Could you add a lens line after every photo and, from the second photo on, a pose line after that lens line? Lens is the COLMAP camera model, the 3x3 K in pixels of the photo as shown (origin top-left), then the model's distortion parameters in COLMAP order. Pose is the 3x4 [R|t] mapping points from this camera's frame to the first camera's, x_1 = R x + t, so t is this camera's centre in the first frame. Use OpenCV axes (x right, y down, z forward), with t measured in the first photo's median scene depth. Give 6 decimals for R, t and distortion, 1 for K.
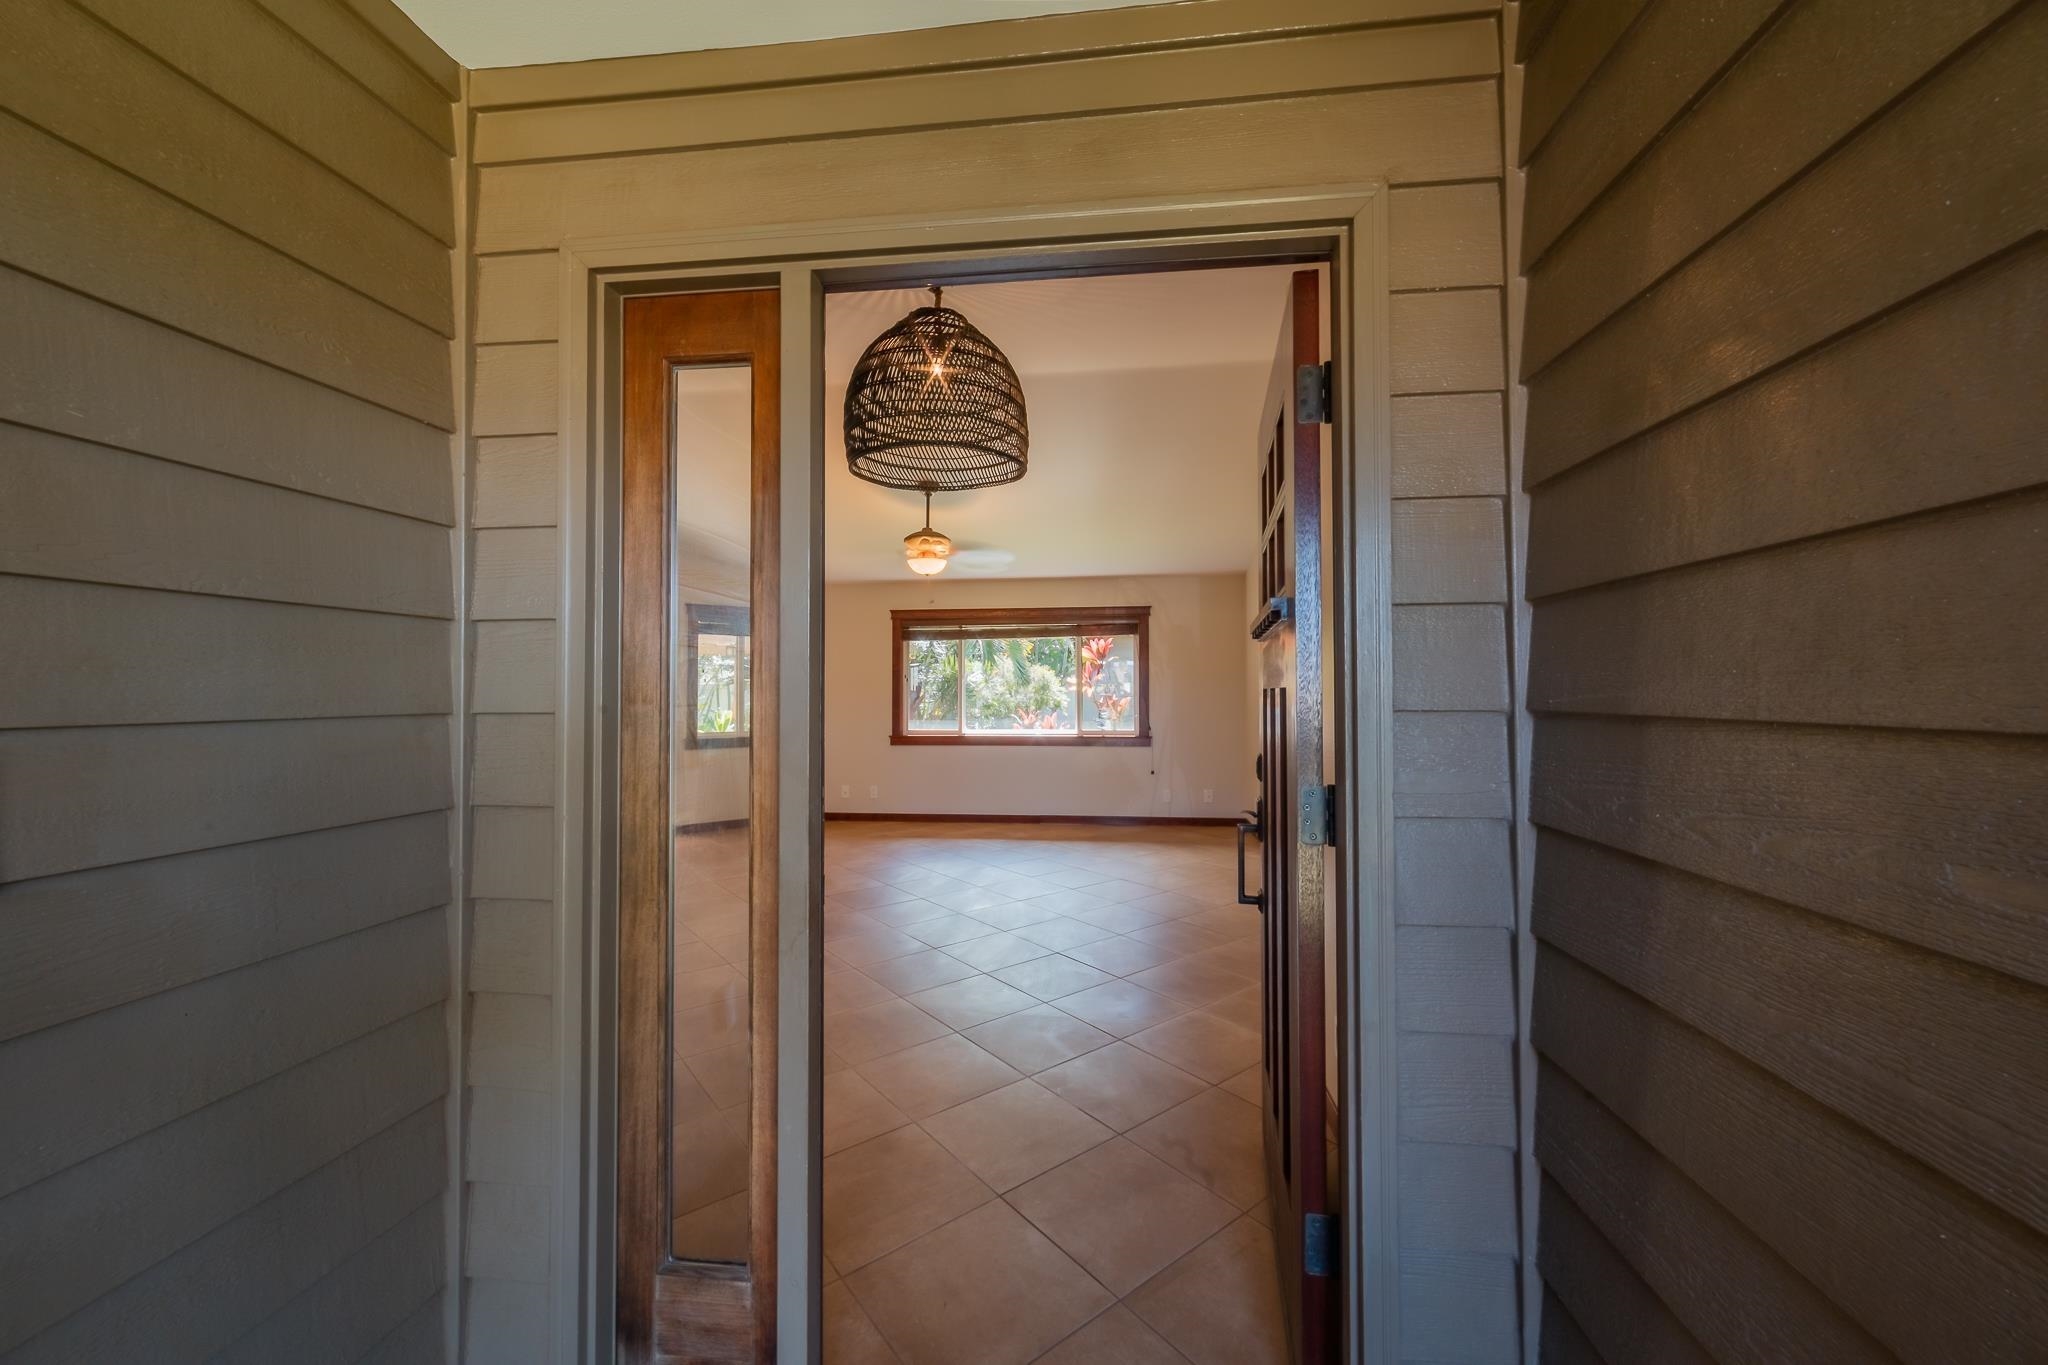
lens RADIAL K [[785.5, 0, 1033.4], [0, 785.5, 685.2], [0, 0, 1]] dist [0.005430, 0.000158]
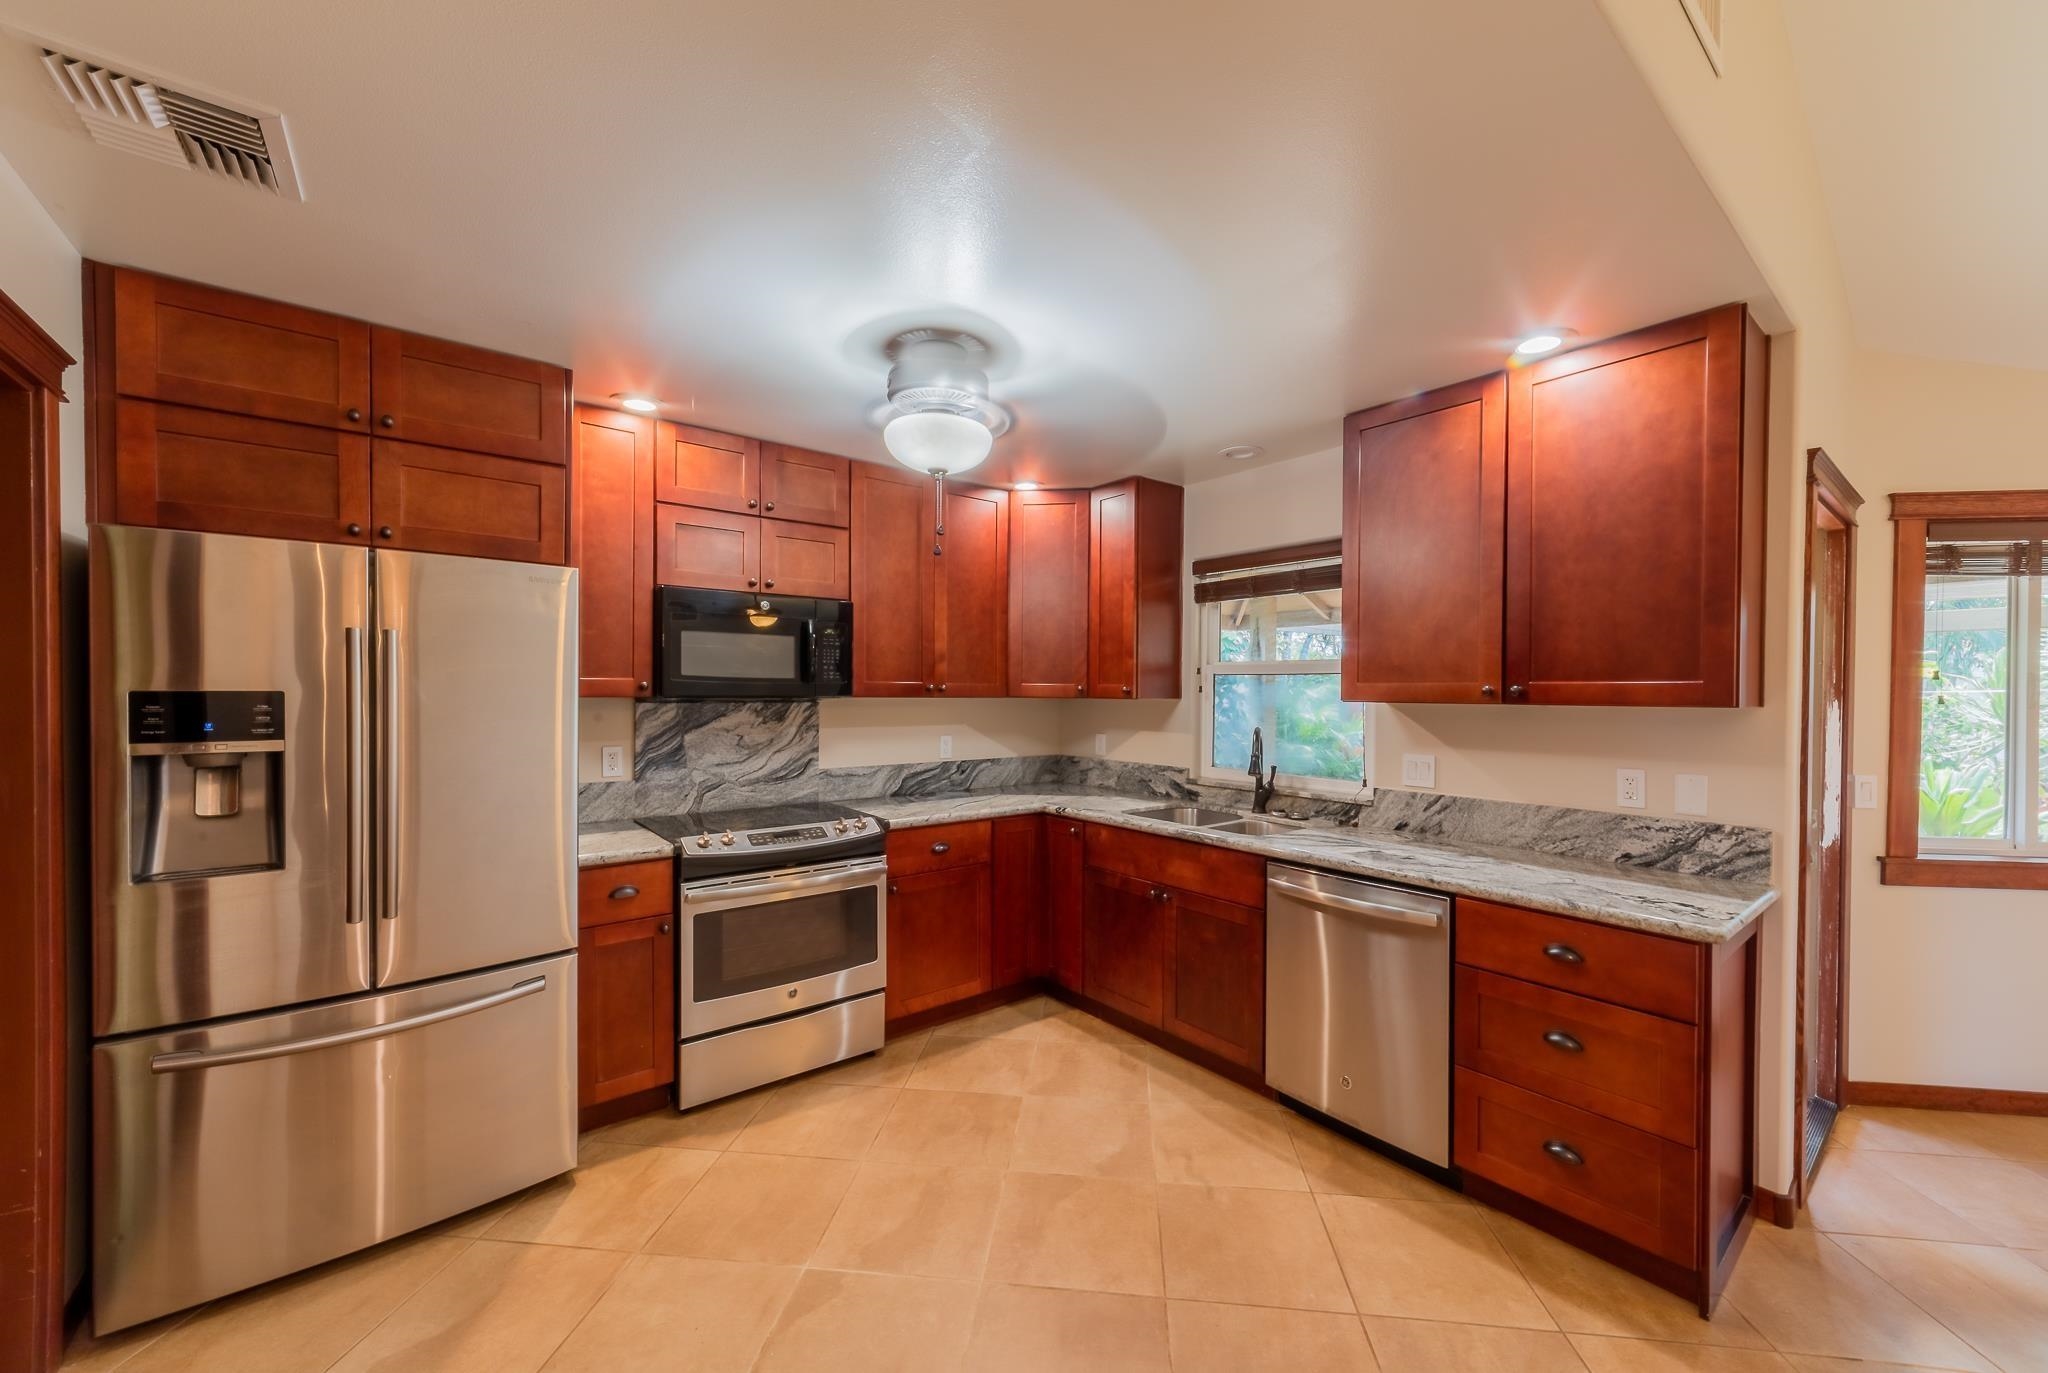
lens RADIAL K [[783.2, 0, 1033.2], [0, 783.2, 702.5], [0, 0, 1]] dist [0.001047, 0.000004]
pose [[0.708902, 0.019955, -0.705025, -0.431963], [-0.003224, 0.999681, 0.025053, -0.012586], [0.705300, -0.015487, 0.708740, 0.411474]]
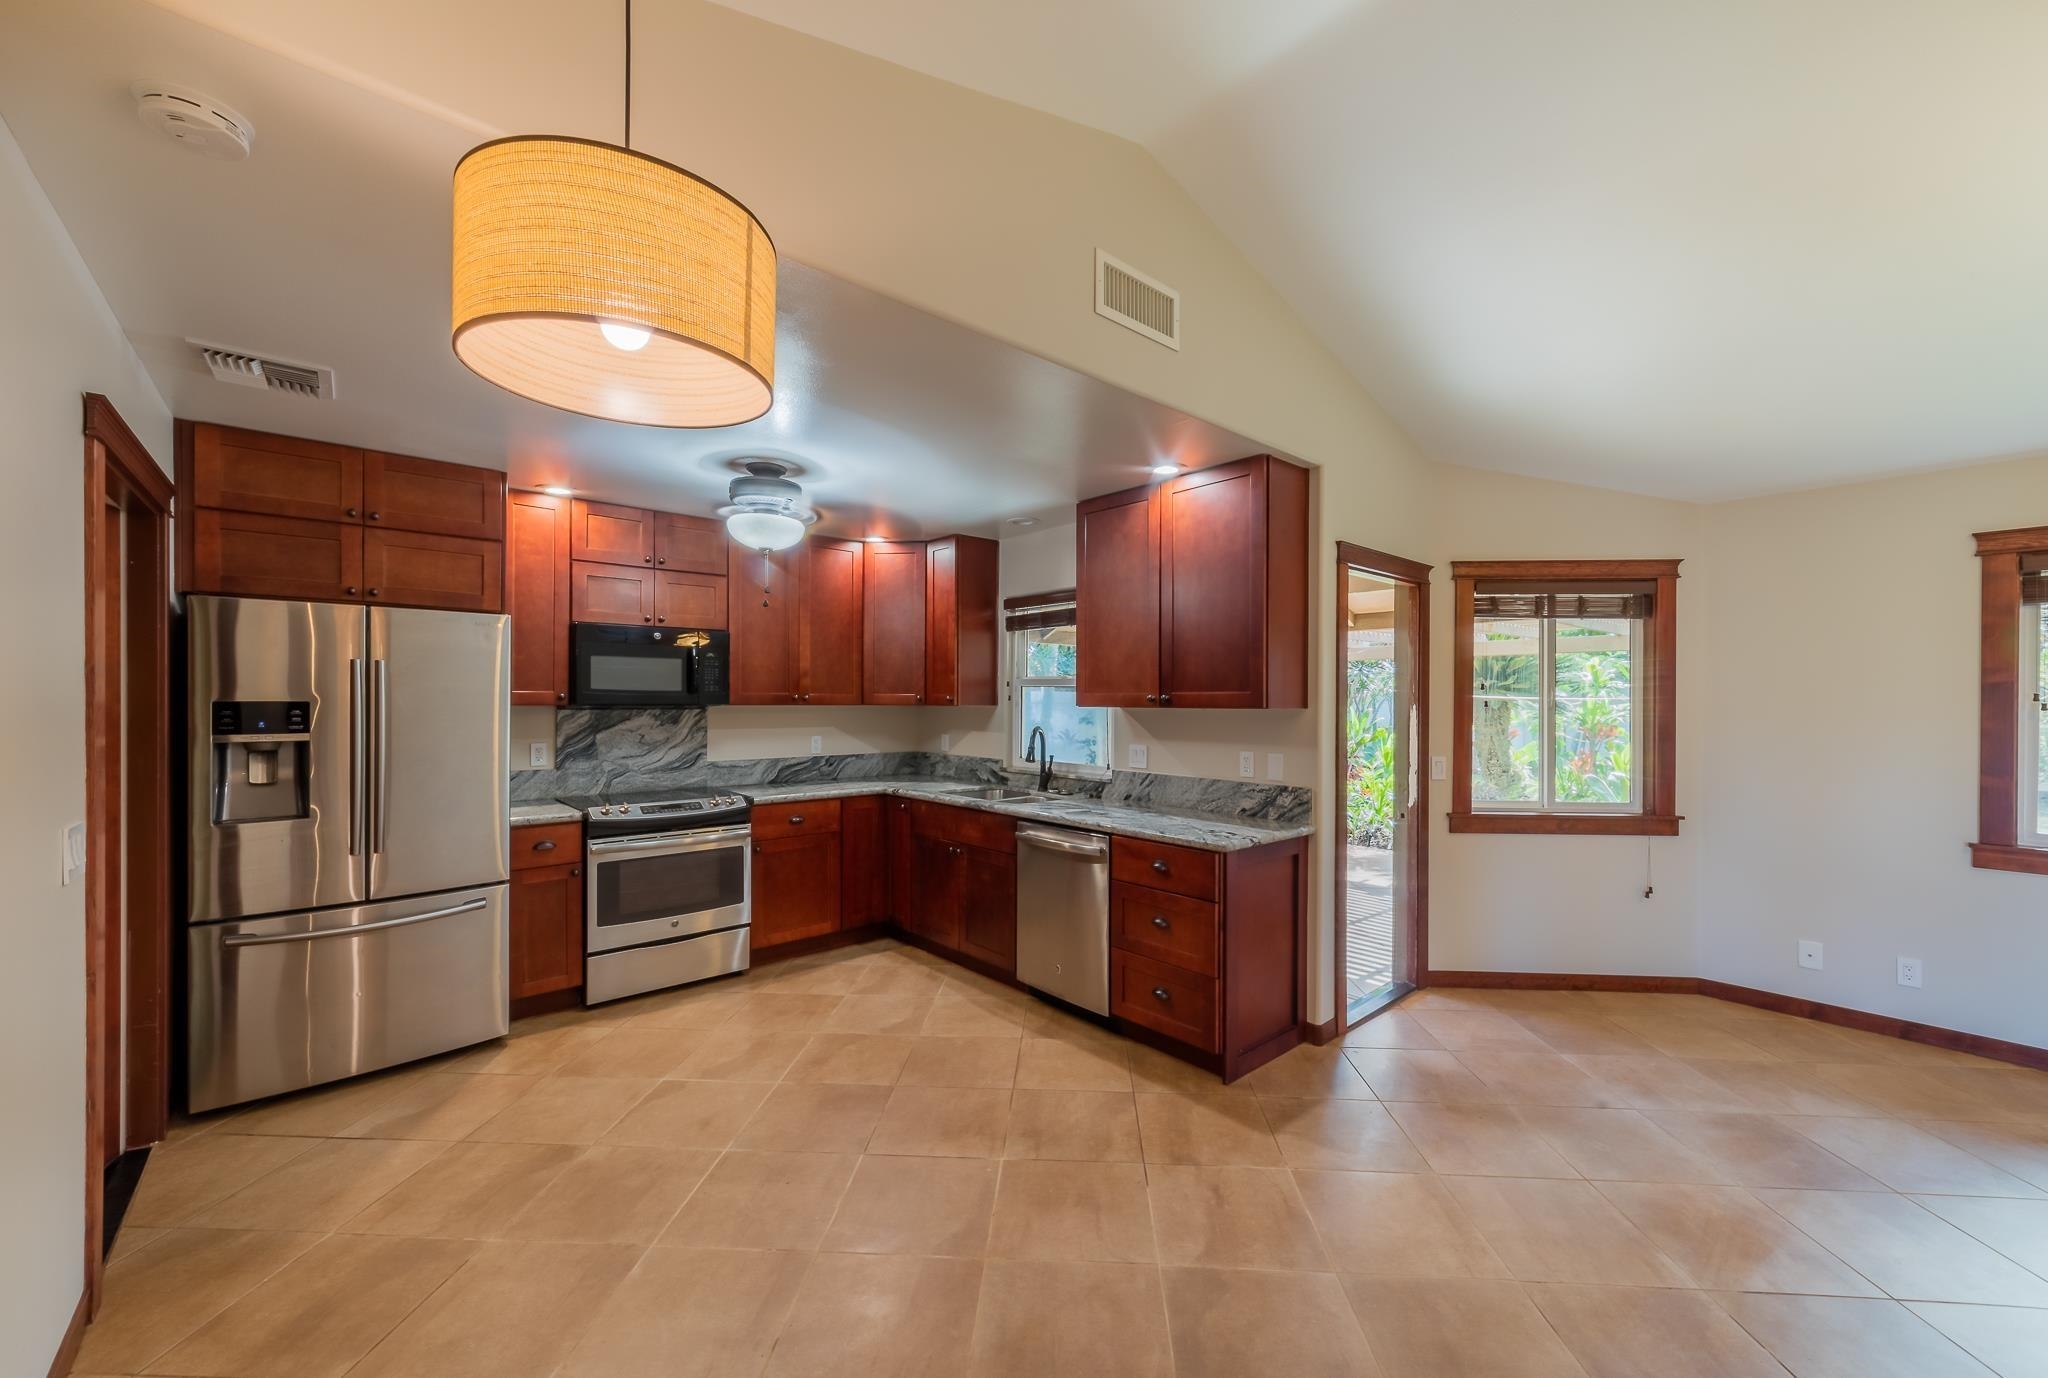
lens RADIAL K [[787.9, 0, 1033.1], [0, 787.9, 704.5], [0, 0, 1]] dist [0.000846, 0.000316]
pose [[0.744811, 0.010993, -0.667185, -0.272721], [-0.000667, 0.999876, 0.015729, -0.013734], [0.667275, -0.011270, 0.744726, 0.372520]]
